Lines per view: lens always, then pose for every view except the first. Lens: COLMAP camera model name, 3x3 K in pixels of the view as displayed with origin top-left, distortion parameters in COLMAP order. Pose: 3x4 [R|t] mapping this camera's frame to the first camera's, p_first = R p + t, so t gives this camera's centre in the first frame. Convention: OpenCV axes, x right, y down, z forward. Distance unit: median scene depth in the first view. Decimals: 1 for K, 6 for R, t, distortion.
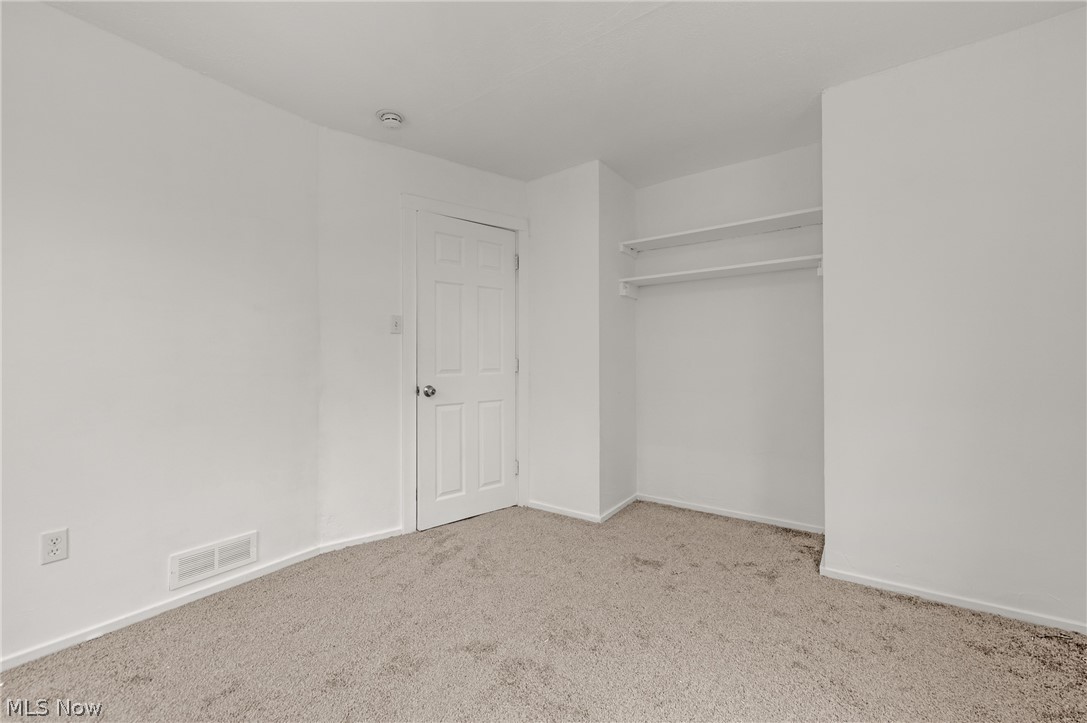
lens RADIAL K [[429.8, 0, 533.0], [0, 429.8, 369.7], [0, 0, 1]] dist [0.011267, -0.002806]
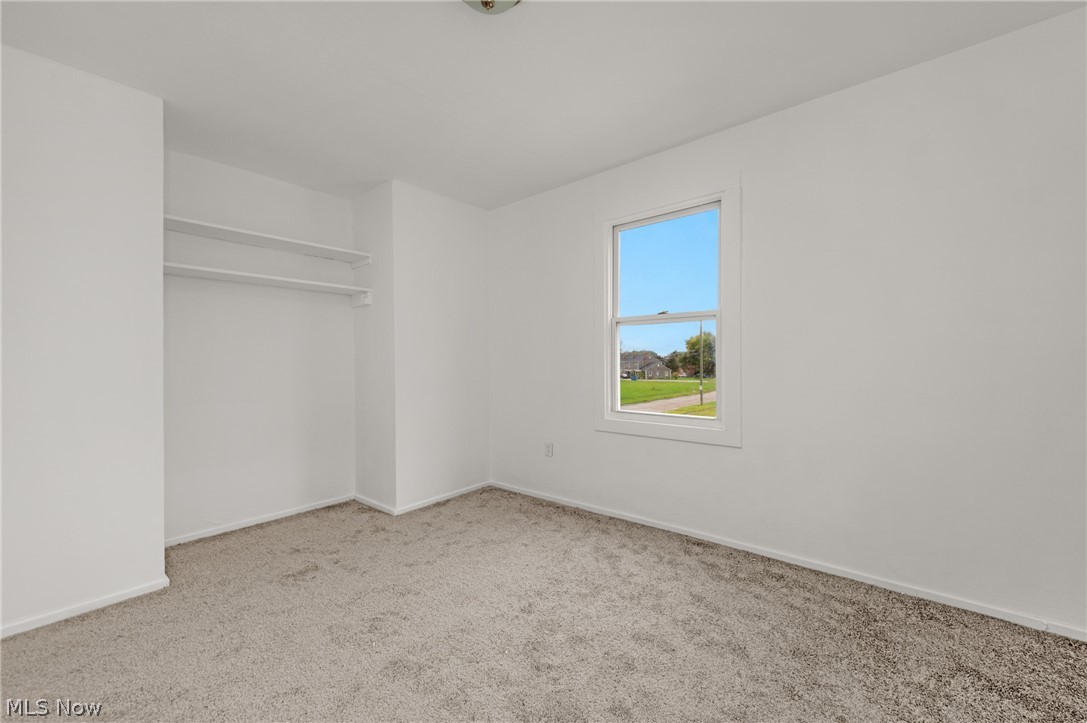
lens RADIAL K [[429.8, 0, 537.2], [0, 429.8, 354.7], [0, 0, 1]] dist [0.011267, -0.002806]
pose [[0.087817, 0.025233, 0.995817, -0.606037], [0.025610, 0.999292, -0.027579, -0.006650], [-0.995807, 0.027925, 0.087108, 0.325494]]
